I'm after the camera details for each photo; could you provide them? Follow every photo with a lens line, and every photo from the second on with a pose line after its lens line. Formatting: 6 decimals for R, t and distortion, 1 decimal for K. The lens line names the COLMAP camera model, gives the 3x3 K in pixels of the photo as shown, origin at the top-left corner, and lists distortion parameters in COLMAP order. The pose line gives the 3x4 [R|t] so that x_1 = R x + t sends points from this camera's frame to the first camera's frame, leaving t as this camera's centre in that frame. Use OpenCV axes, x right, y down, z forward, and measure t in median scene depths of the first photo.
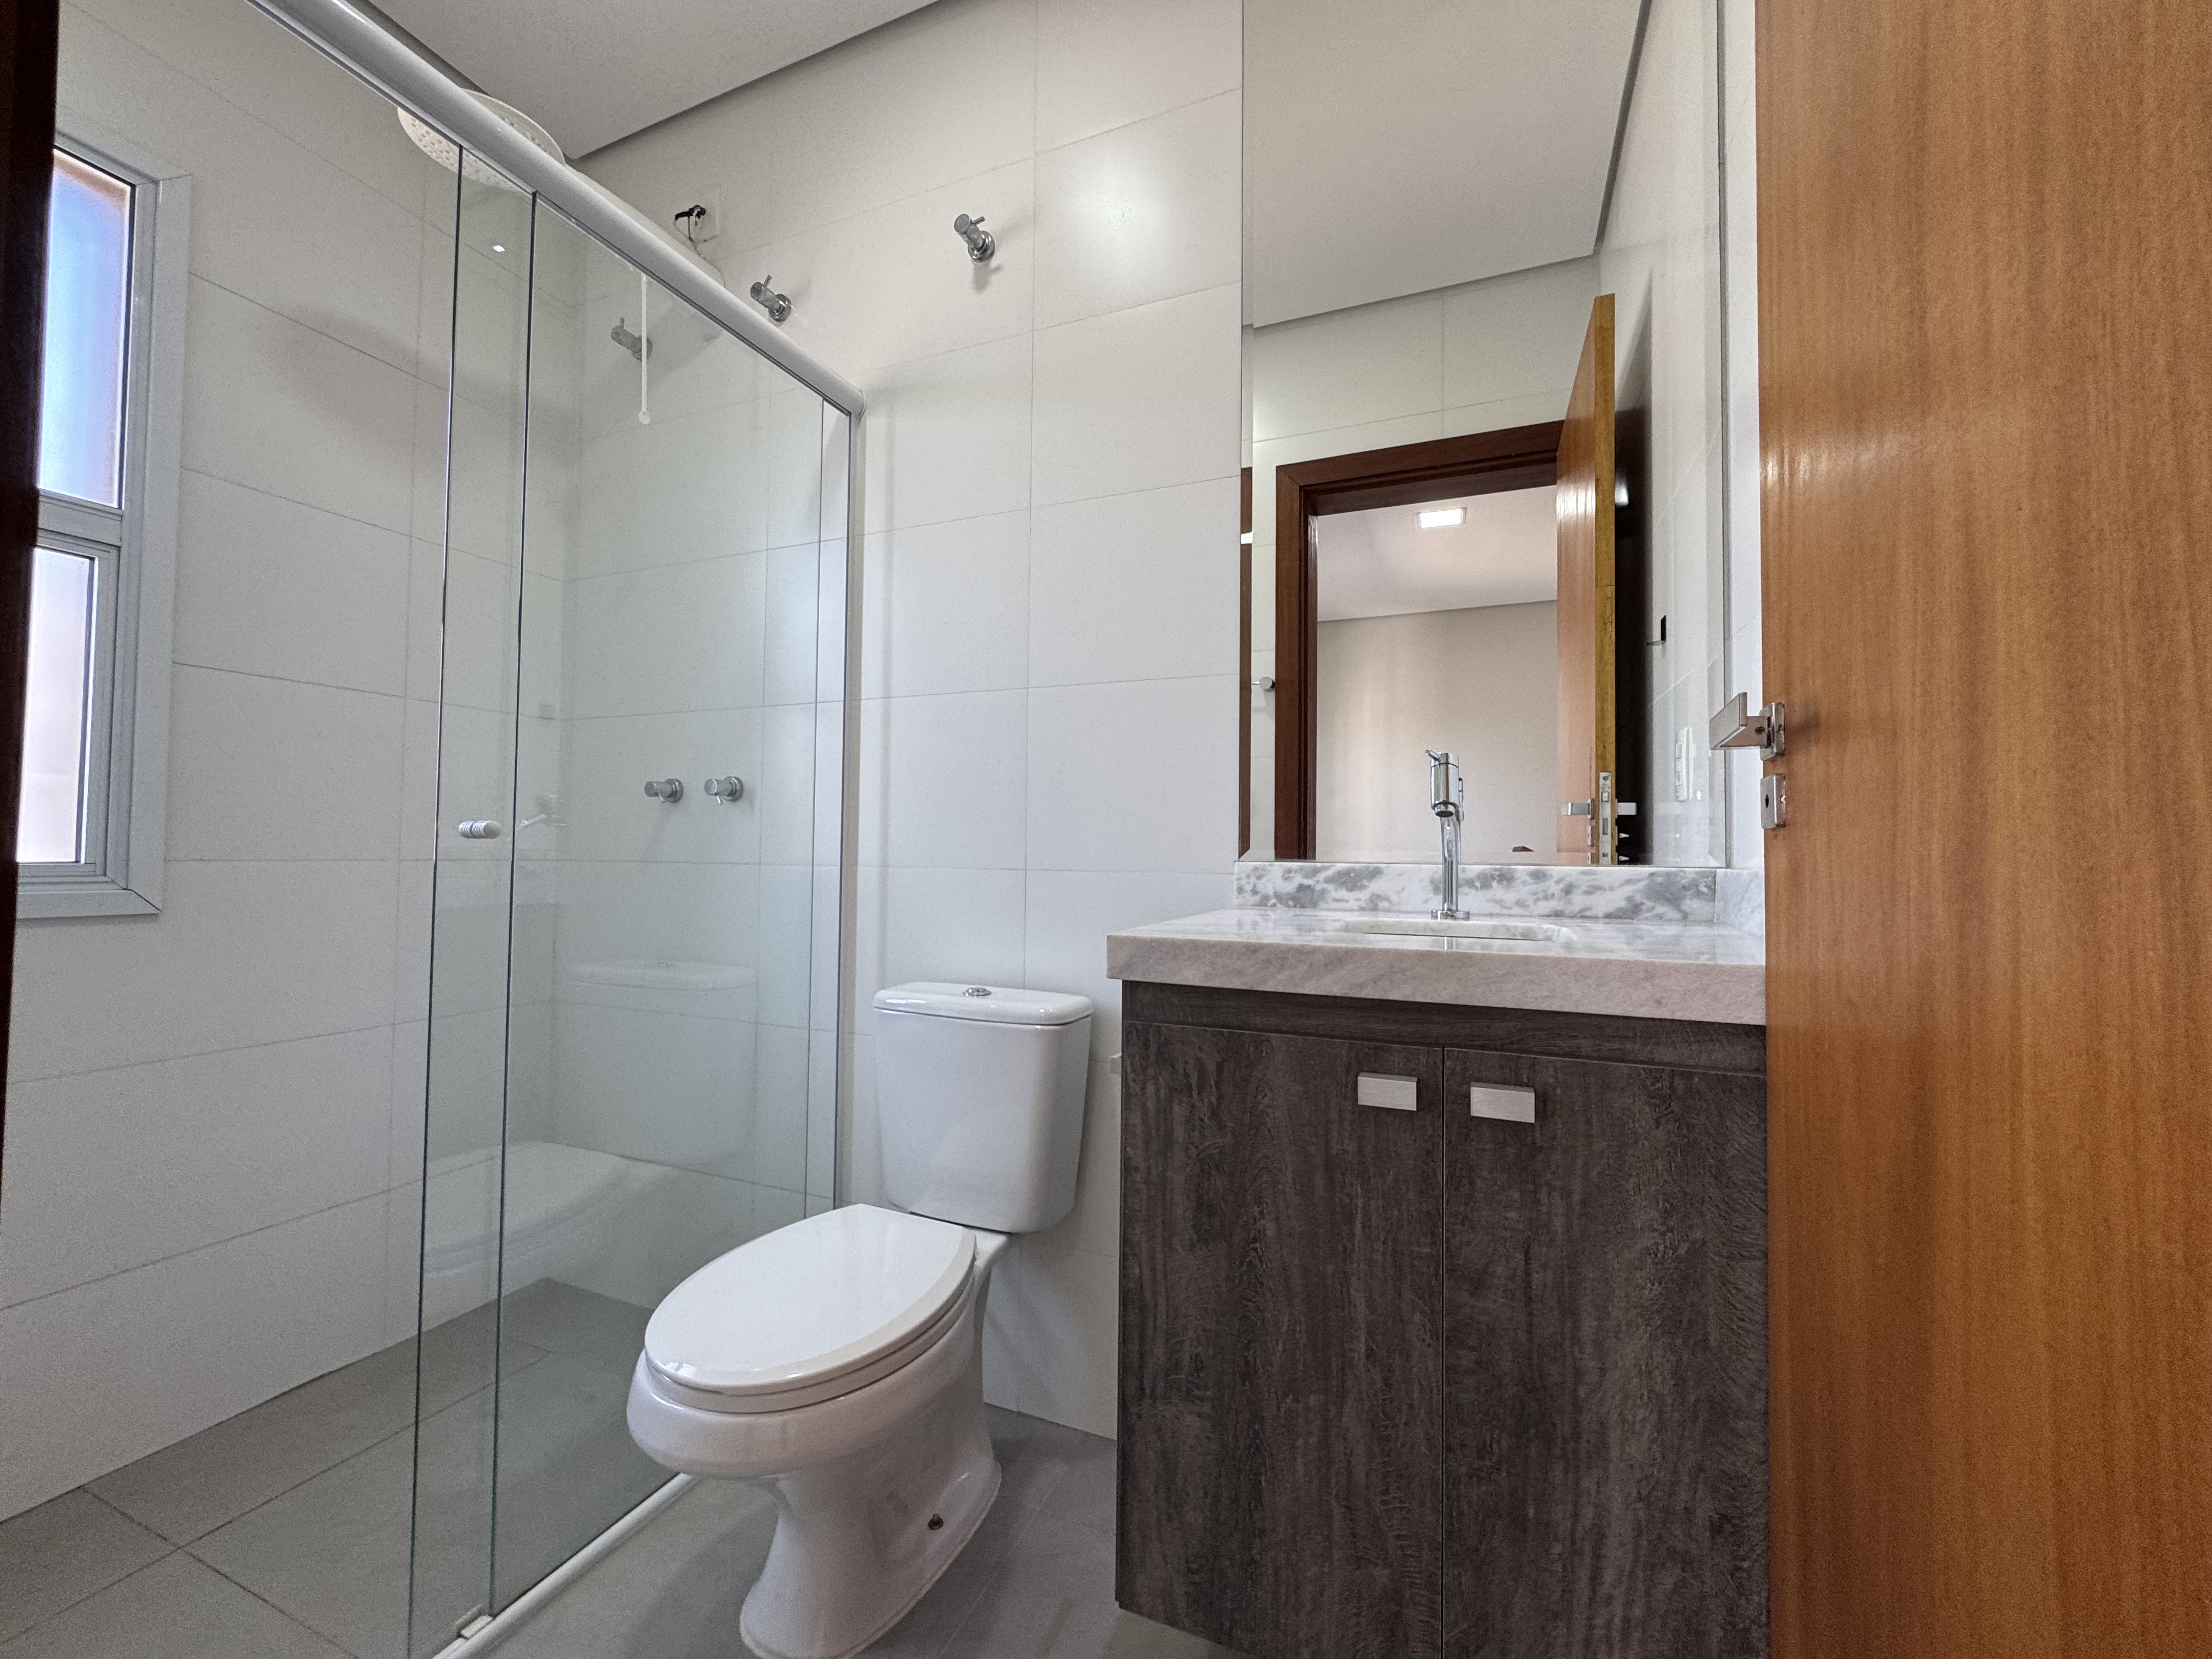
lens RADIAL K [[880.0, 0, 1106.0], [0, 880.0, 829.5], [0, 0, 1]] dist [-0.003415, -0.000271]
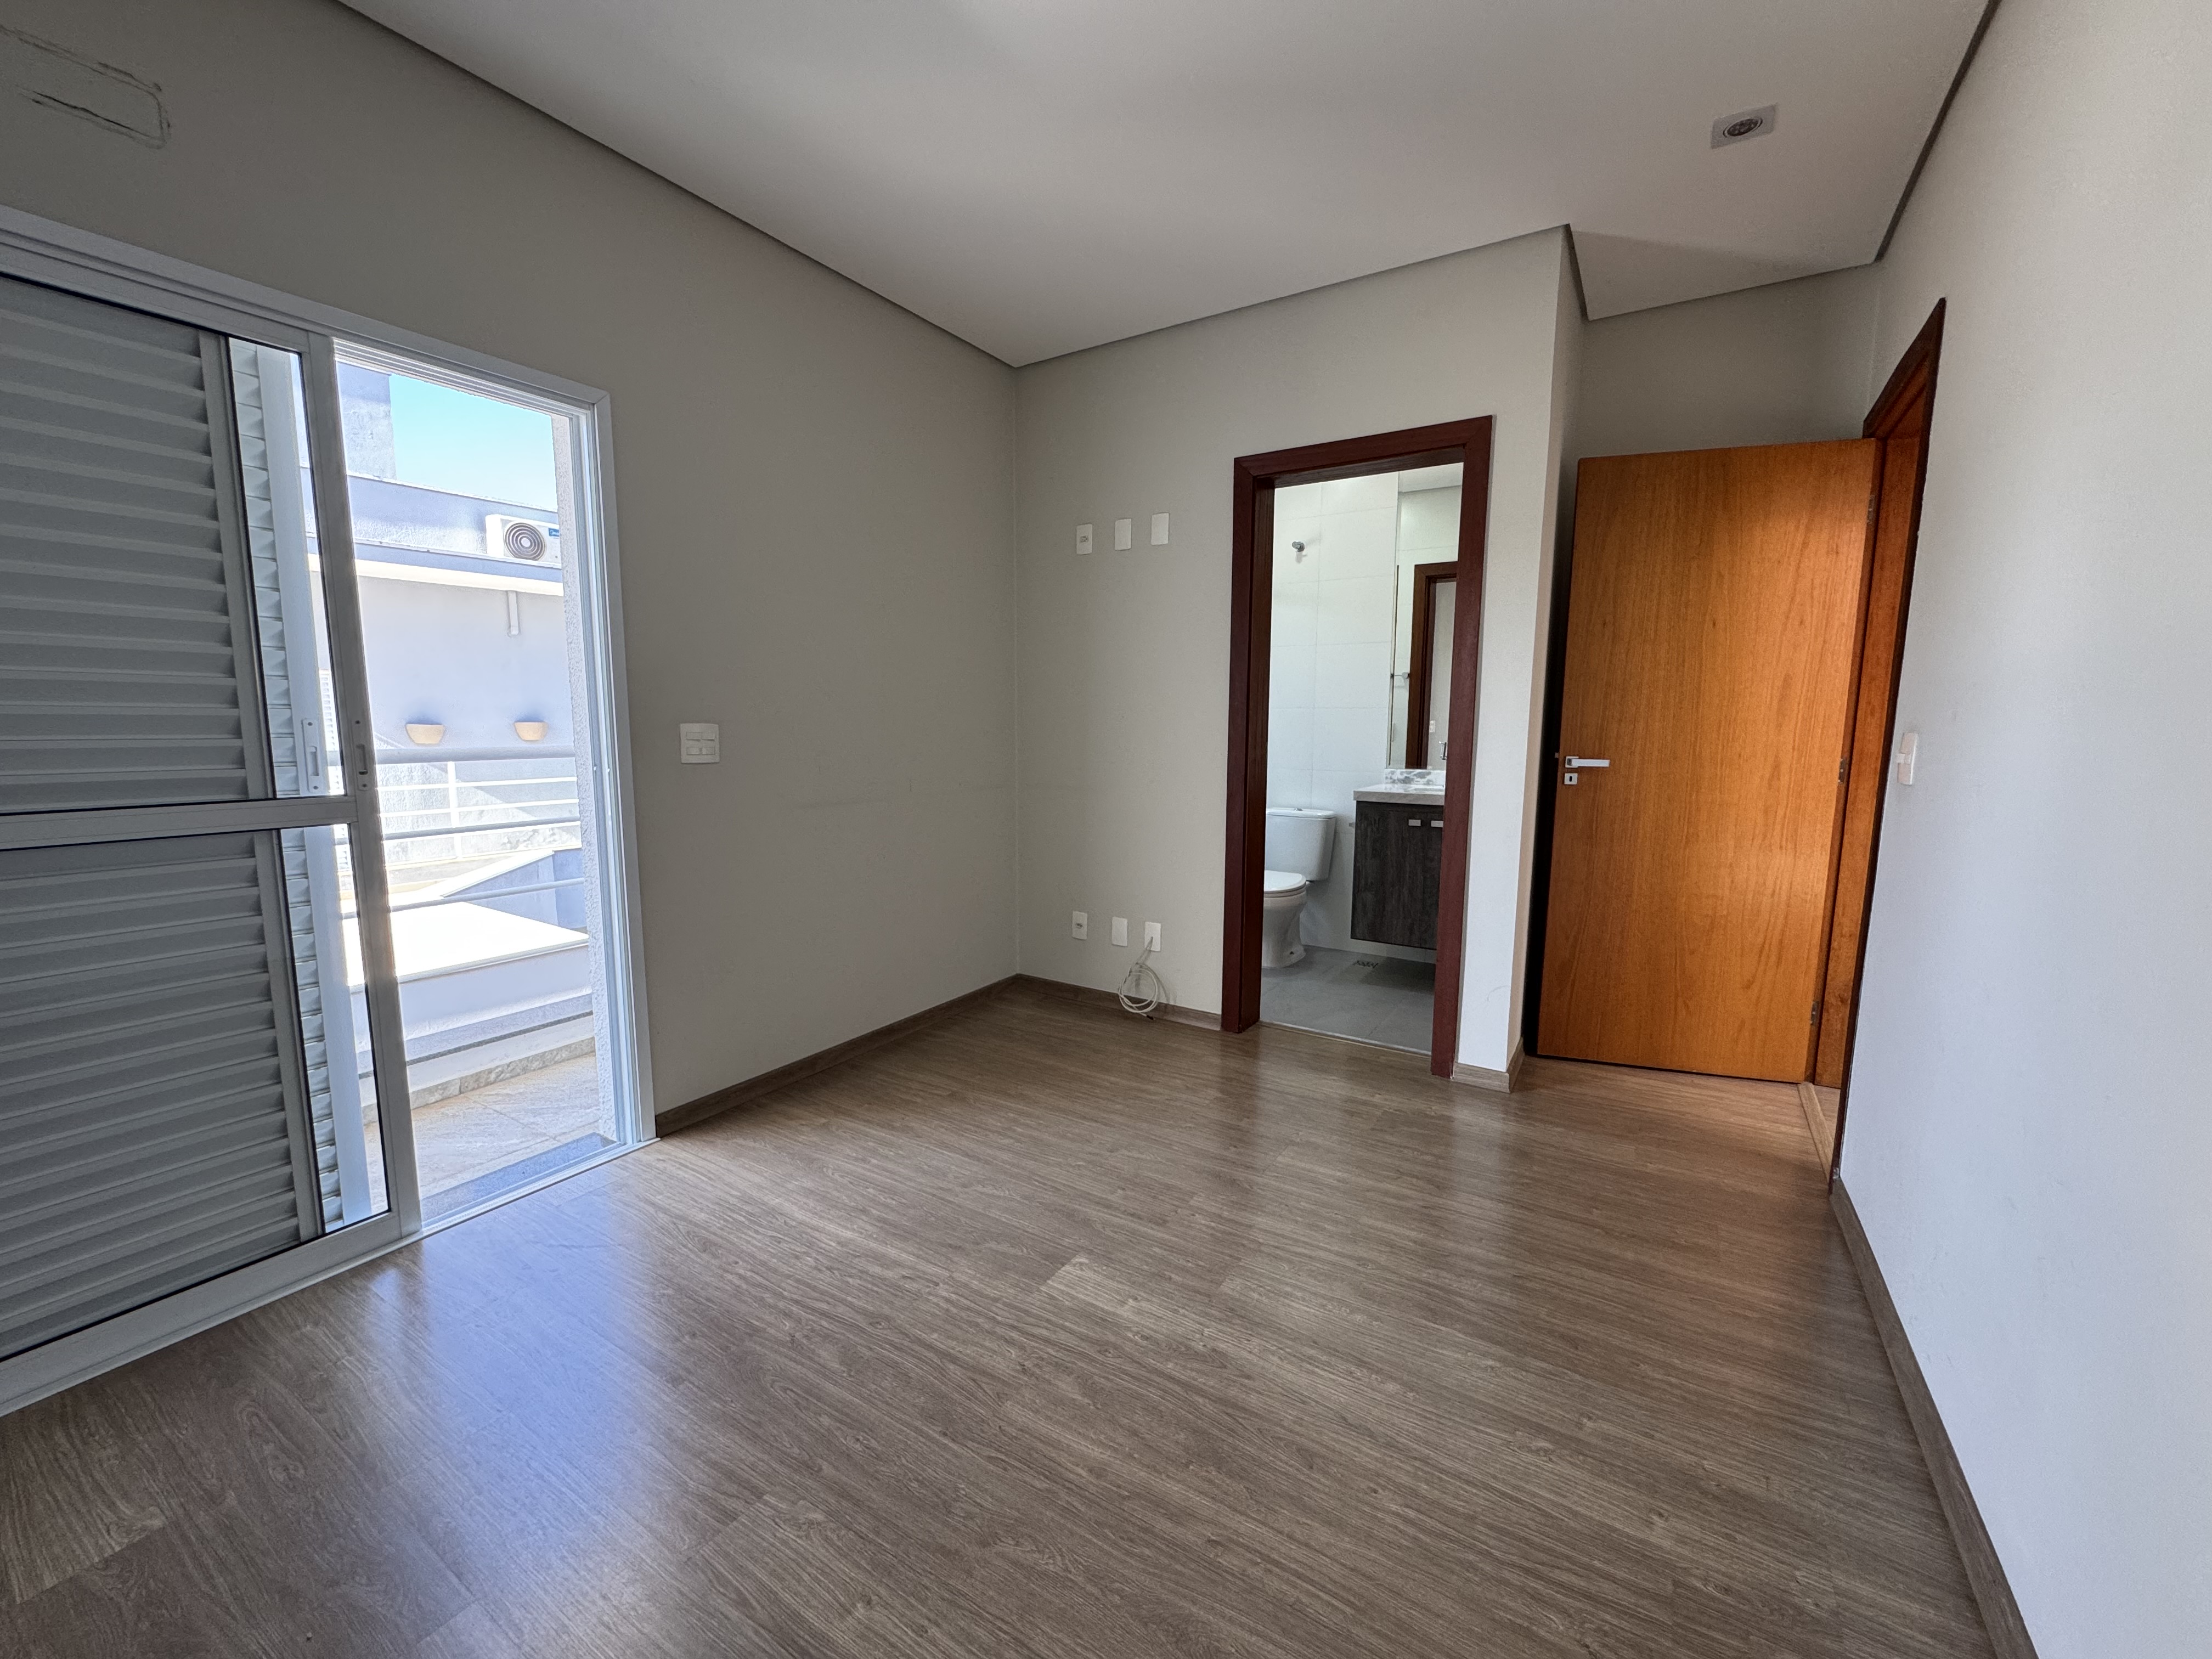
lens RADIAL K [[880.0, 0, 1106.0], [0, 880.0, 829.5], [0, 0, 1]] dist [-0.003415, -0.000271]
pose [[0.986187, 0.015901, -0.164870, -0.298989], [0.009159, 0.988624, 0.150130, -0.217799], [0.165382, -0.149566, 0.974822, -2.144442]]
